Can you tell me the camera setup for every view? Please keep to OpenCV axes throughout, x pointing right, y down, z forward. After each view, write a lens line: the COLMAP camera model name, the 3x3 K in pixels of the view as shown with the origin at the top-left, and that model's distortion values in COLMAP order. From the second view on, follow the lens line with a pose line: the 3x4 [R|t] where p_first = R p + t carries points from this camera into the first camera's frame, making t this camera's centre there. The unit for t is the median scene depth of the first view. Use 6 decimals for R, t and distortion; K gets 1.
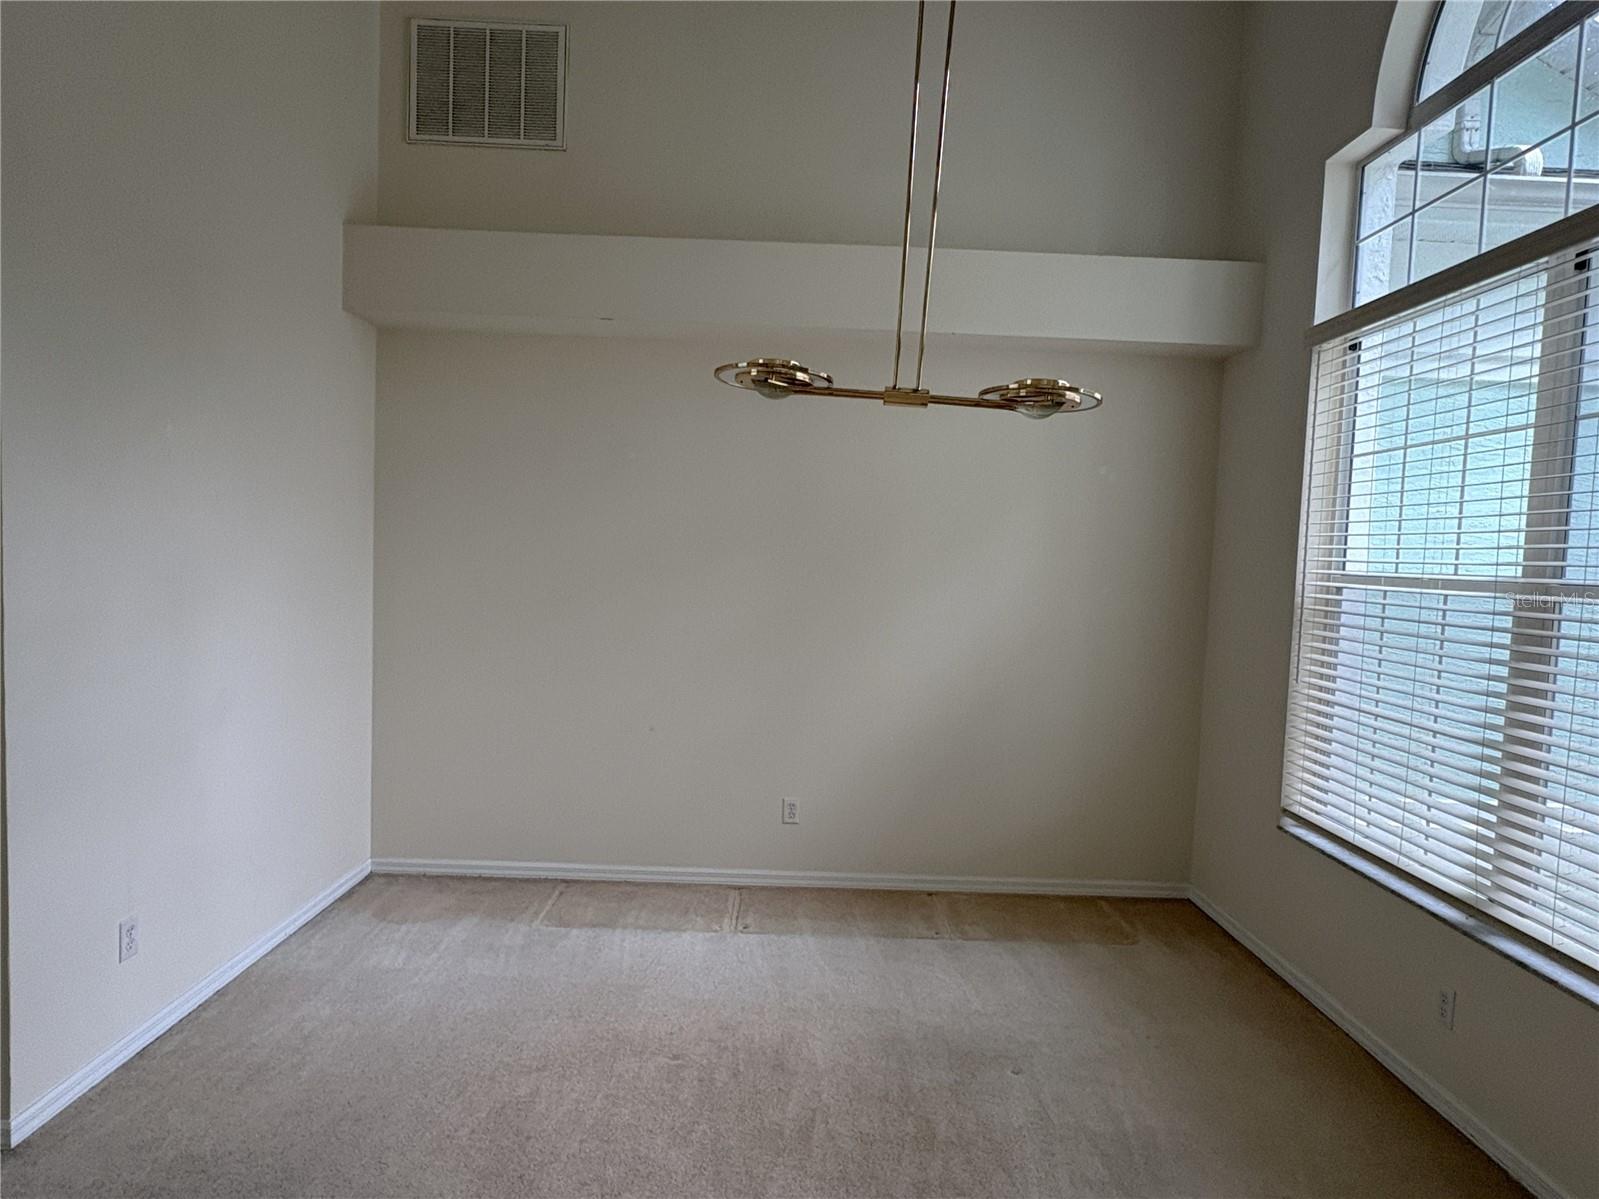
lens RADIAL K [[905.6, 0, 799.5], [0, 905.6, 599.5], [0, 0, 1]] dist [0.000664, -0.002137]
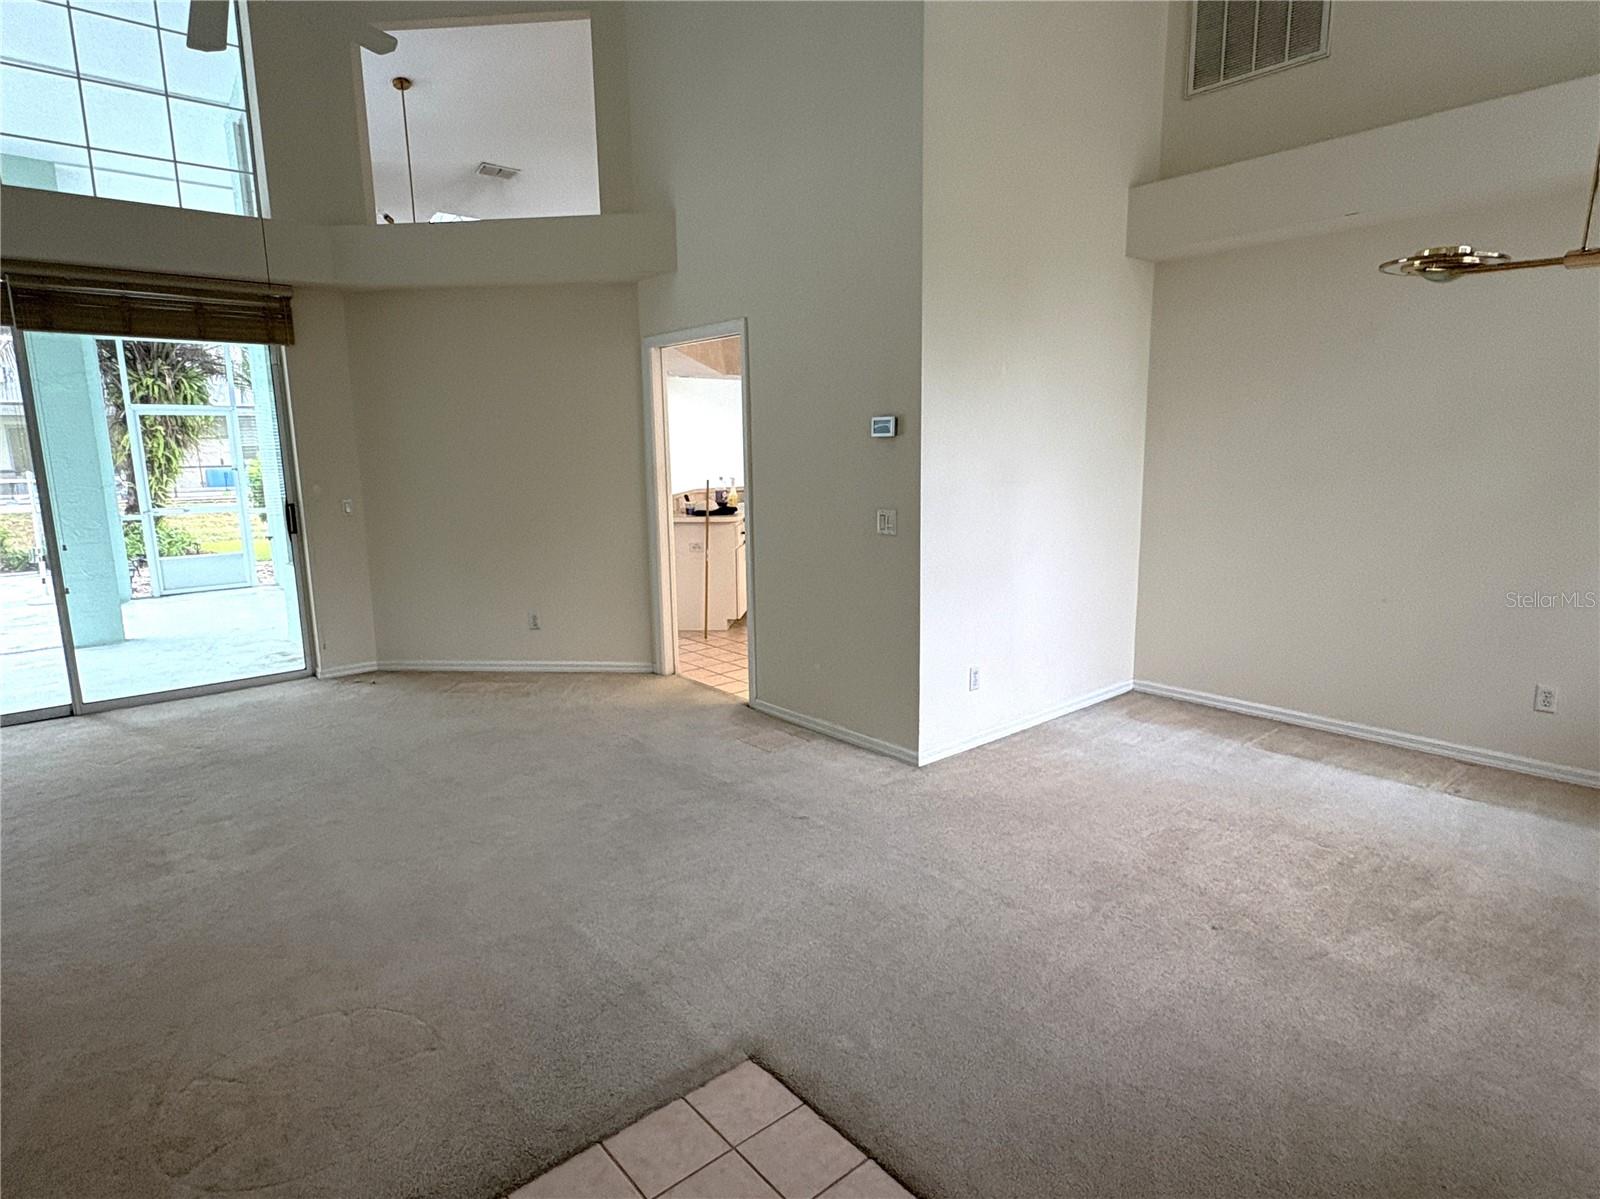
lens RADIAL K [[894.2, 0, 789.3], [0, 894.2, 601.5], [0, 0, 1]] dist [-0.000336, 0.001591]
pose [[0.631162, 0.085463, -0.770928, 0.235054], [0.001452, 0.993779, 0.111356, 0.029316], [0.775650, -0.071404, 0.627112, -0.229887]]
